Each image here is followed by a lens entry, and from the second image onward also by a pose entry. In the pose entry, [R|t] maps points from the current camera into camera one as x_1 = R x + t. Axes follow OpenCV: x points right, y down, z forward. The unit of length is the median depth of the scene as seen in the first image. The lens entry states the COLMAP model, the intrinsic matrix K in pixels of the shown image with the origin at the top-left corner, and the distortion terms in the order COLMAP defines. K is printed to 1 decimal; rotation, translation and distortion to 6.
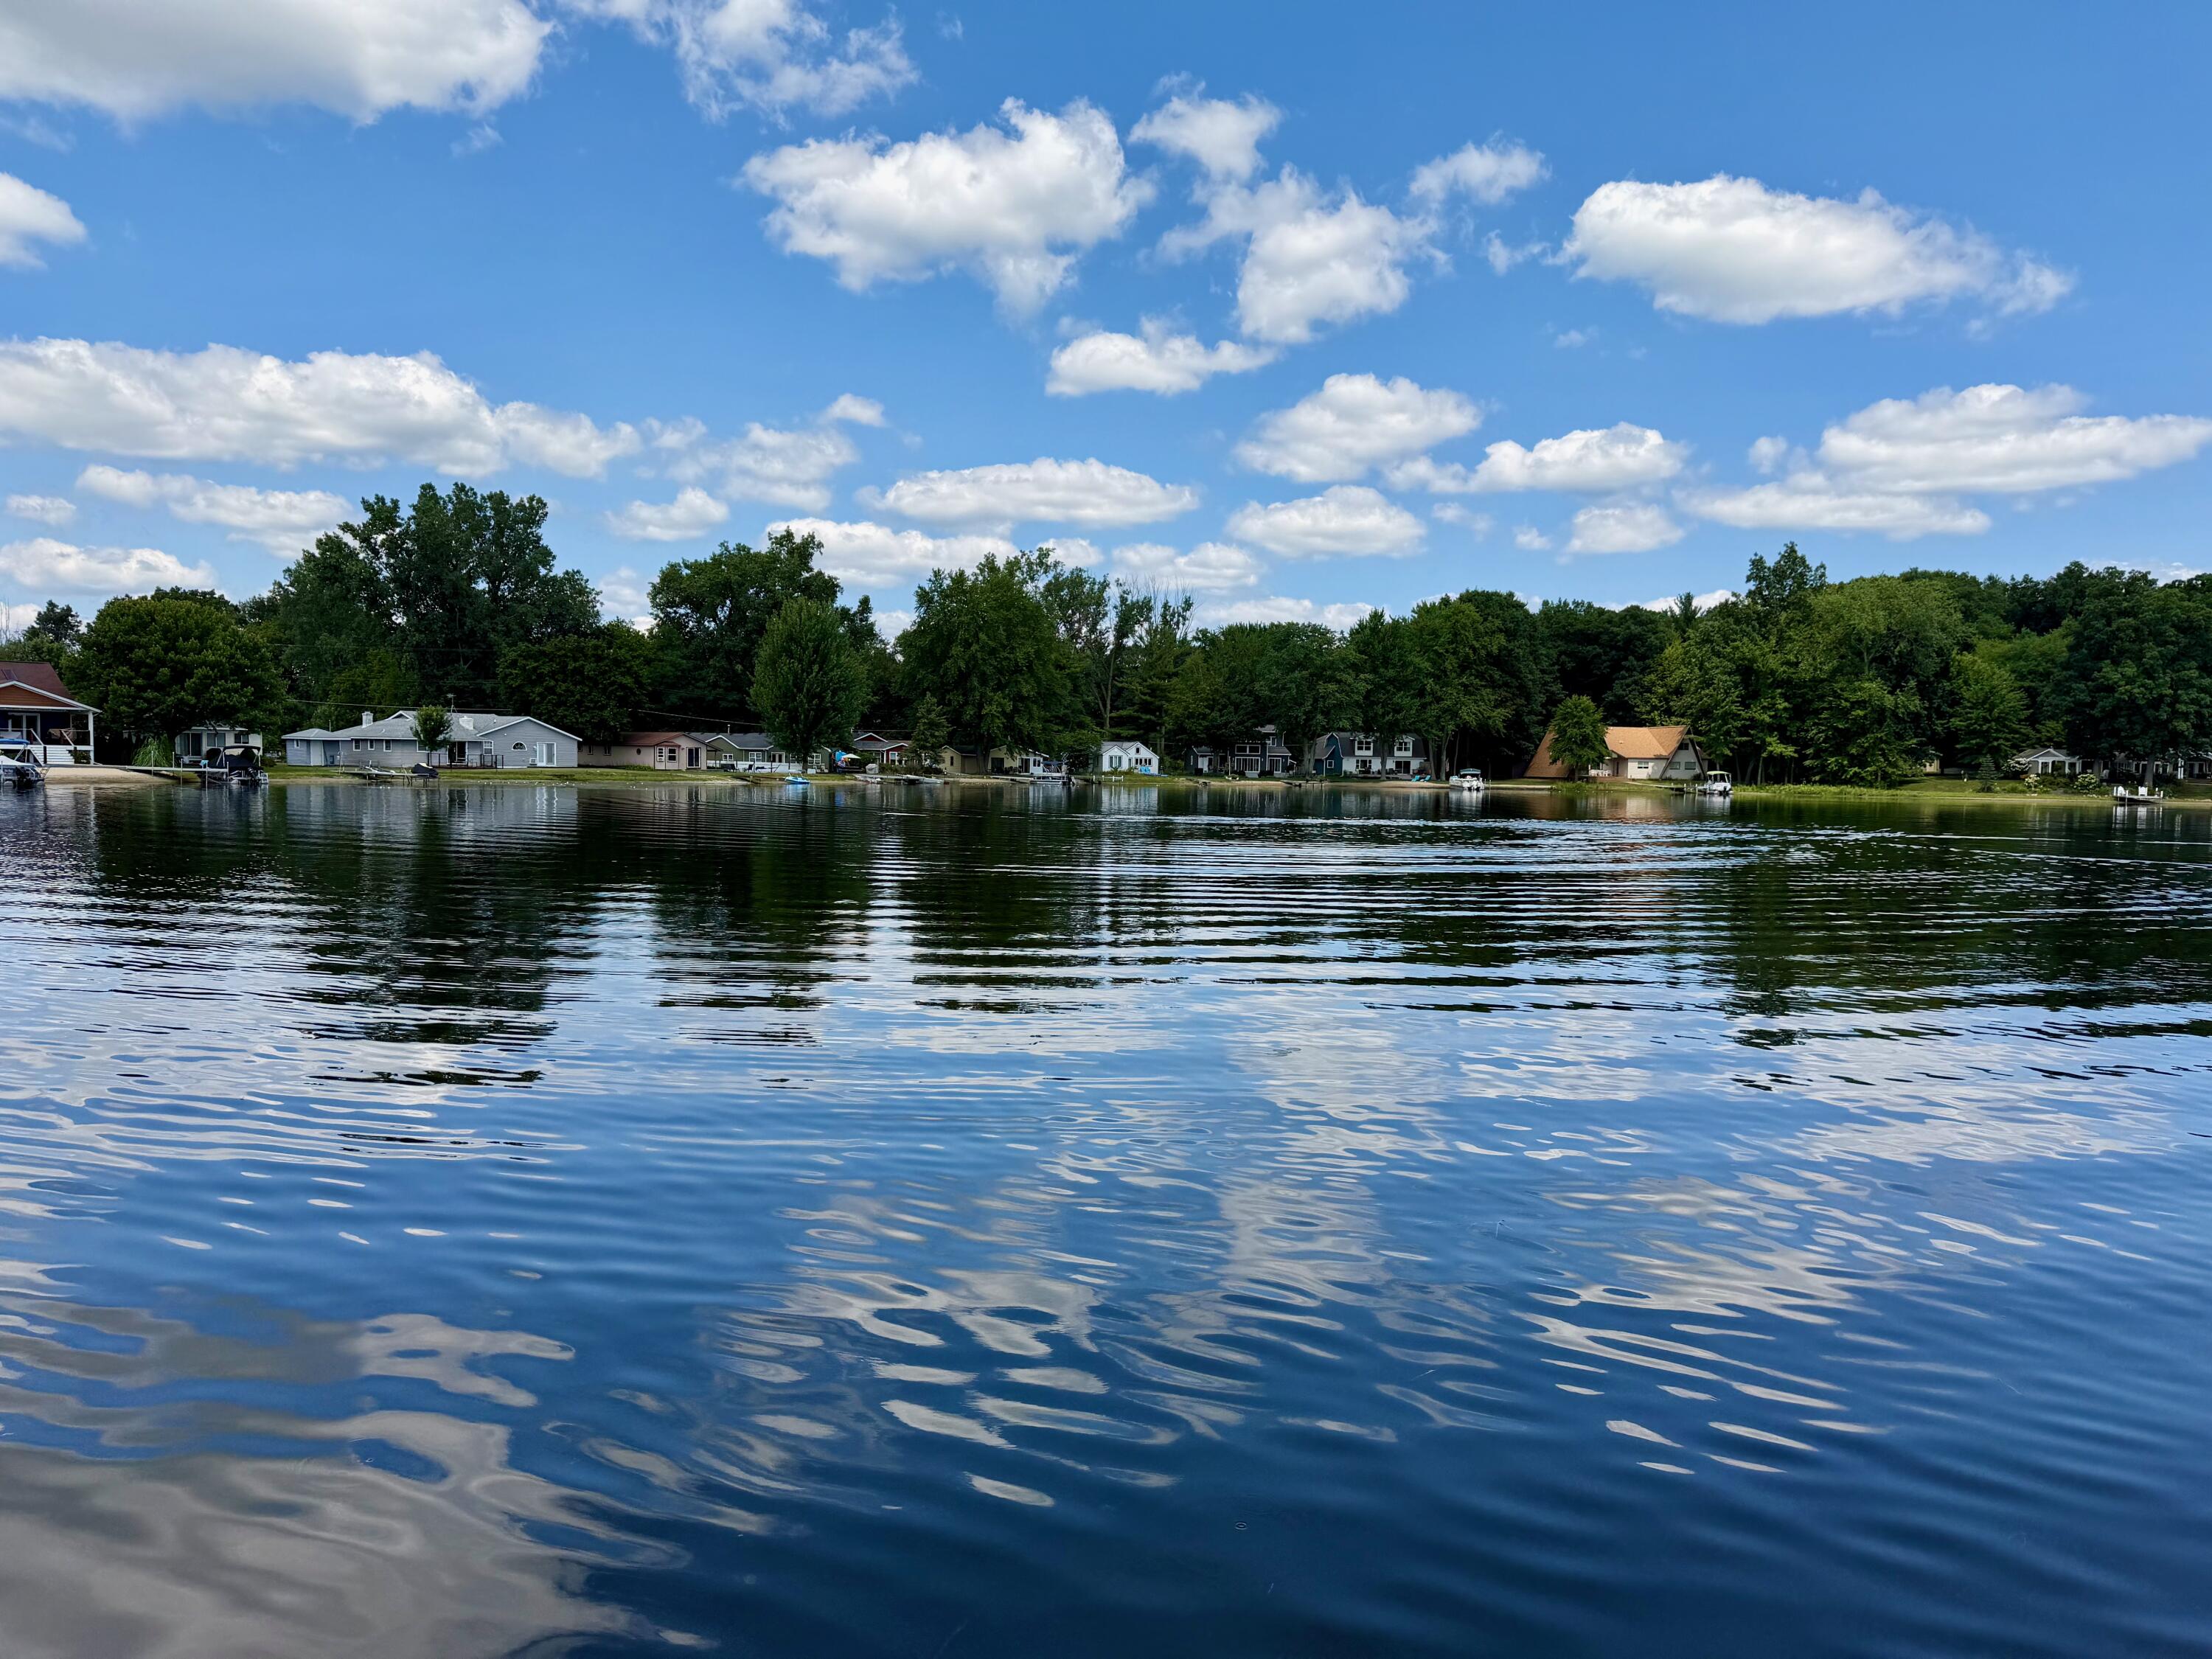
lens RADIAL K [[1538.4, 0, 1091.5], [0, 1538.4, 882.4], [0, 0, 1]] dist [0.077343, -0.103722]
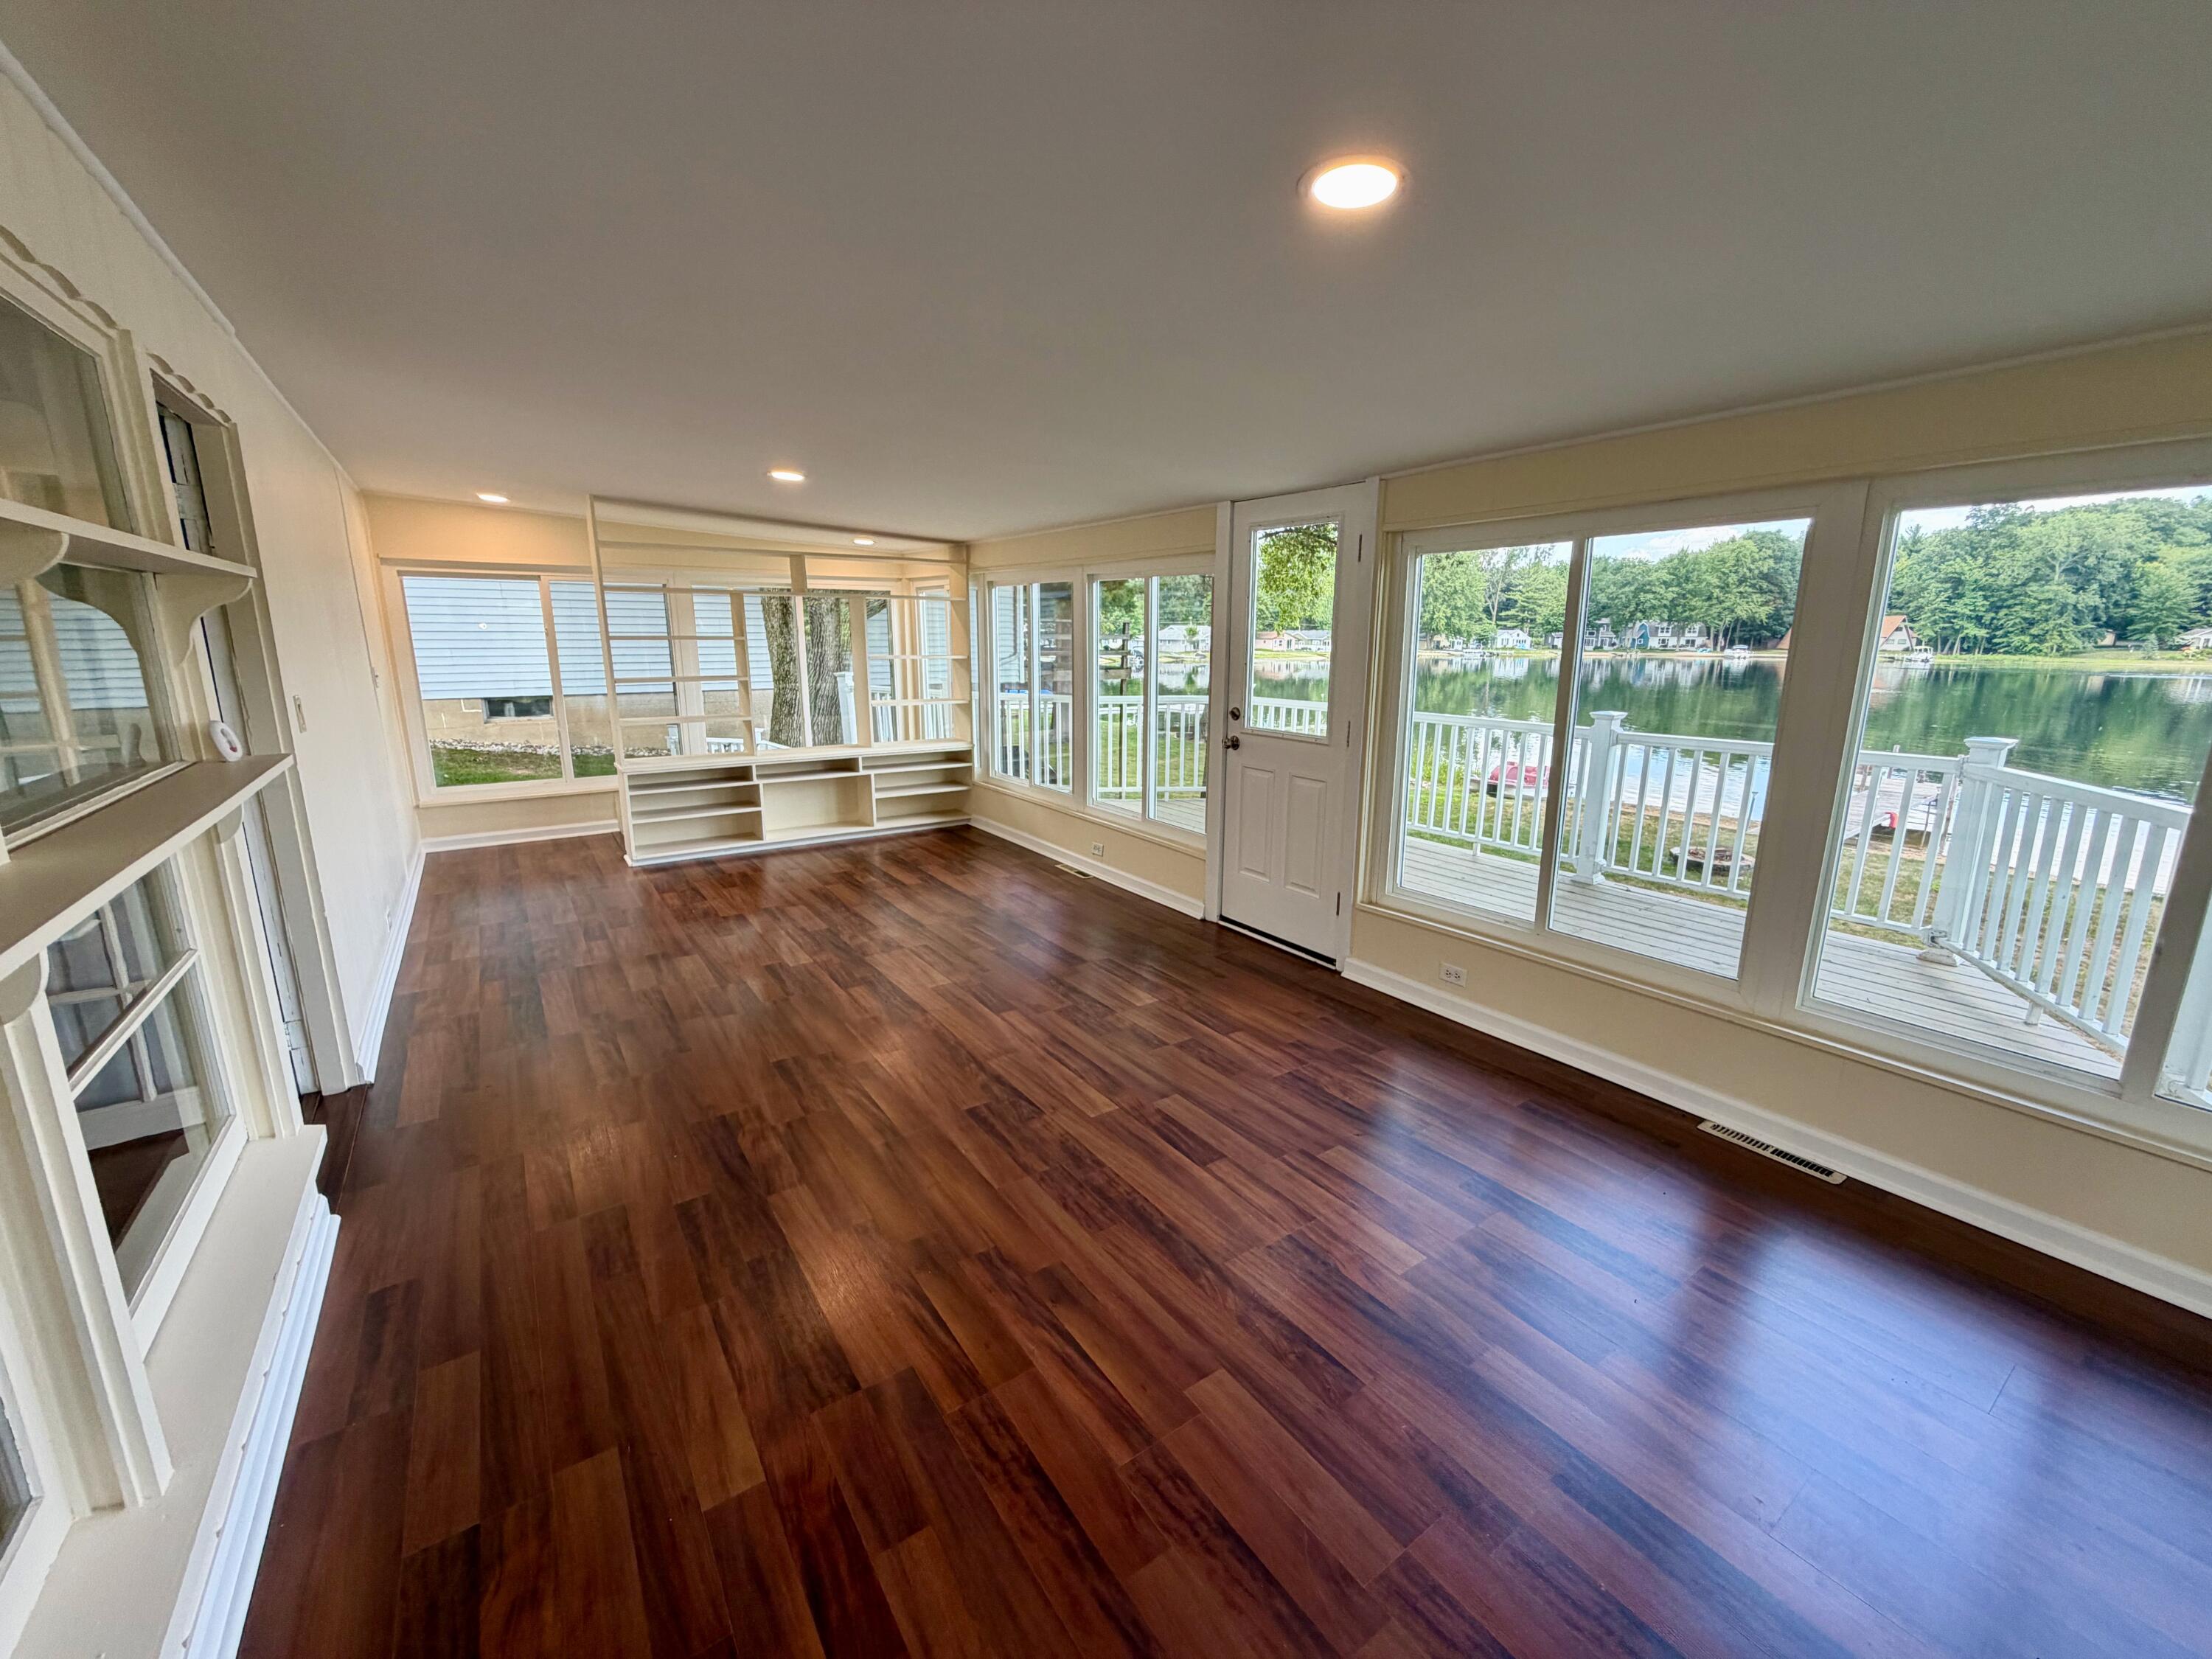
lens RADIAL K [[885.4, 0, 1100.1], [0, 885.4, 830.0], [0, 0, 1]] dist [0.000936, 0.000587]
pose [[0.935945, 0.065333, -0.346034, -0.056404], [-0.016703, 0.989769, 0.141695, -0.000018], [0.351751, -0.126839, 0.927461, -0.151856]]
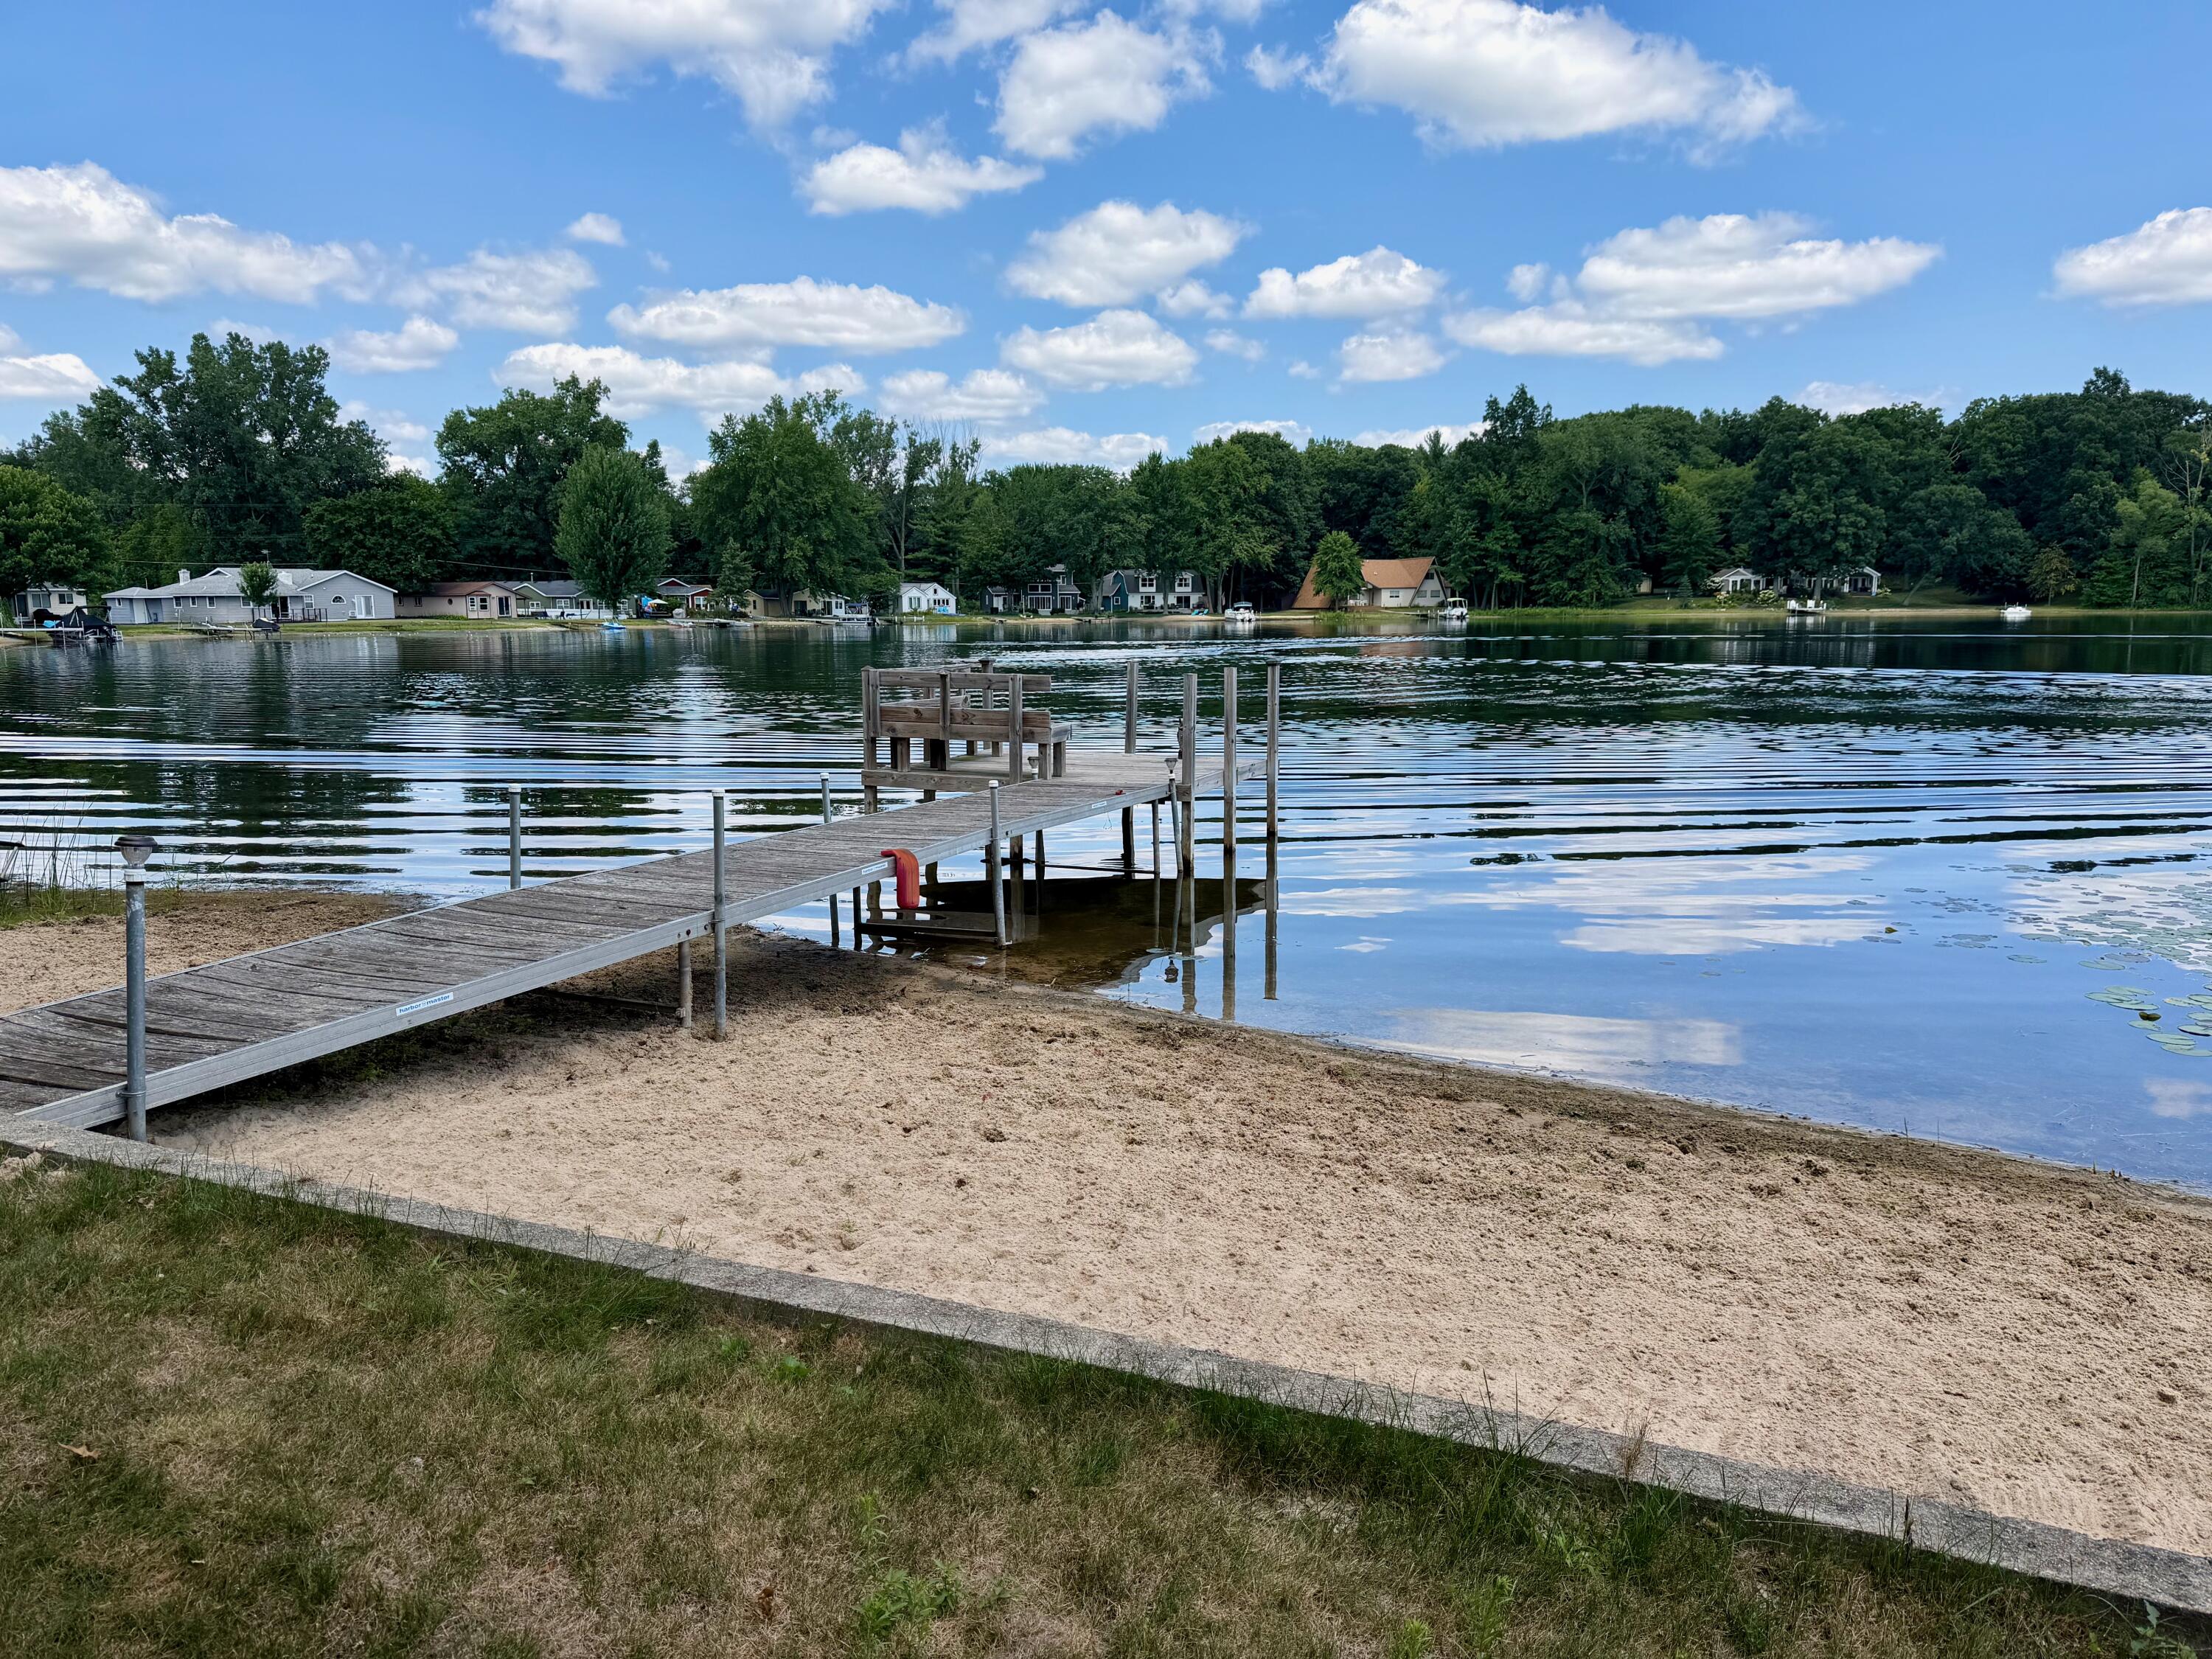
lens RADIAL K [[1538.4, 0, 1095.7], [0, 1538.4, 870.4], [0, 0, 1]] dist [0.077343, -0.103722]
pose [[0.989704, -0.048964, 0.134494, -0.013078], [0.036093, 0.994676, 0.096523, 0.006276], [-0.138504, -0.090675, 0.986202, -0.072491]]
